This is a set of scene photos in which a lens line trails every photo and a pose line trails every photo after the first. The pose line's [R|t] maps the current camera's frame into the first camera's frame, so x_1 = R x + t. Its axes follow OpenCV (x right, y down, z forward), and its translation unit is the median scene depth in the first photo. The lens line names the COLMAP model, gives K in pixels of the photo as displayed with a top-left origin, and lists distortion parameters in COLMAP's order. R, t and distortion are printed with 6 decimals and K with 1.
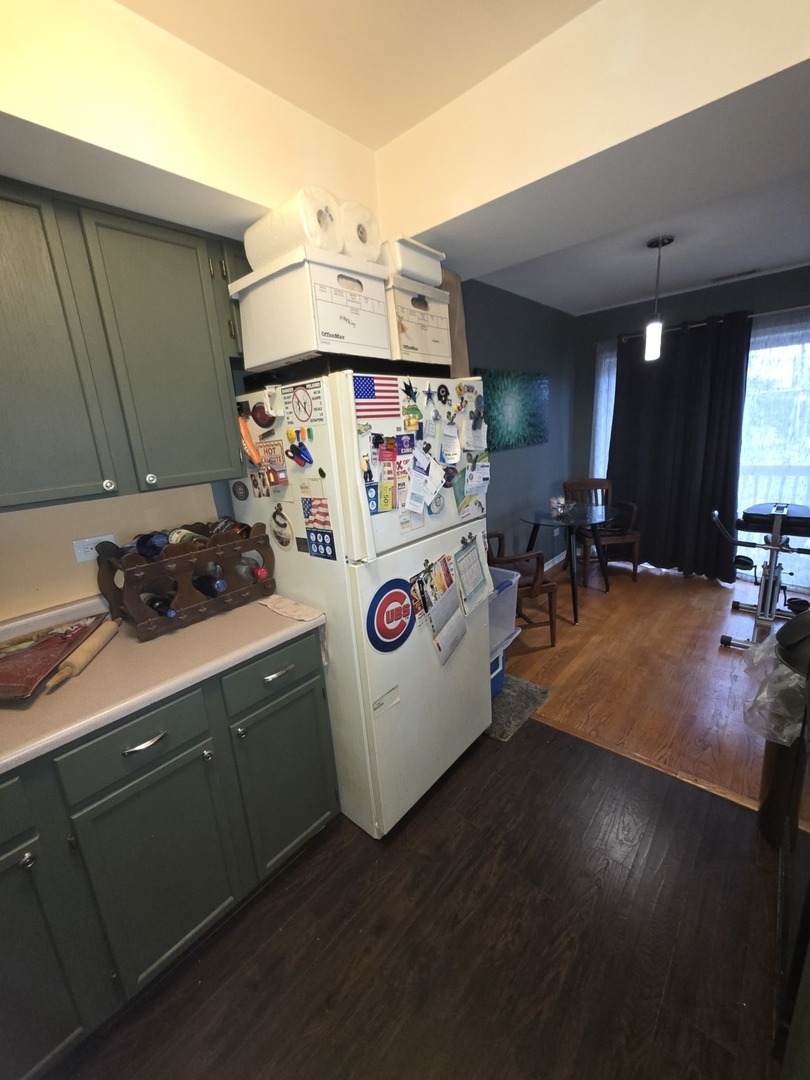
lens RADIAL K [[432.9, 0, 402.4], [0, 432.9, 538.2], [0, 0, 1]] dist [-0.001588, 0.000579]
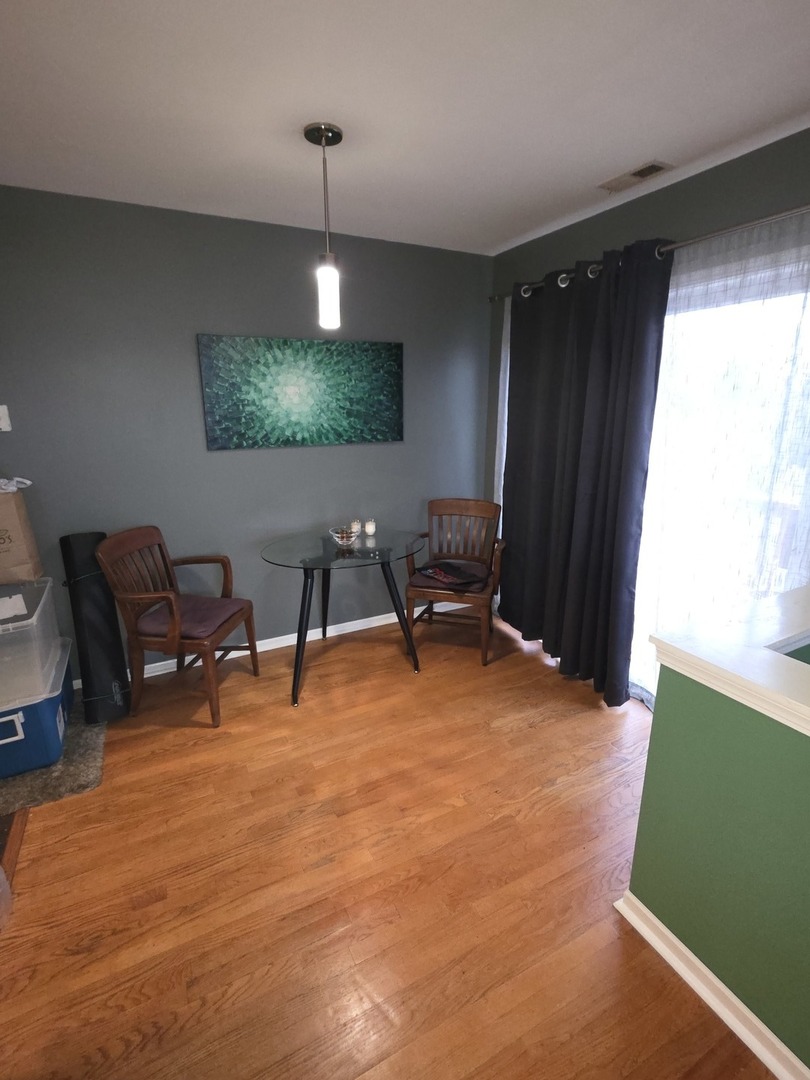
lens RADIAL K [[510.0, 0, 406.0], [0, 510.0, 539.8], [0, 0, 1]] dist [0.001171, 0.000997]
pose [[0.931625, 0.158570, -0.327003, 0.784055], [-0.147856, 0.987334, 0.057538, -0.138238], [0.331985, -0.005254, 0.943270, 0.274701]]
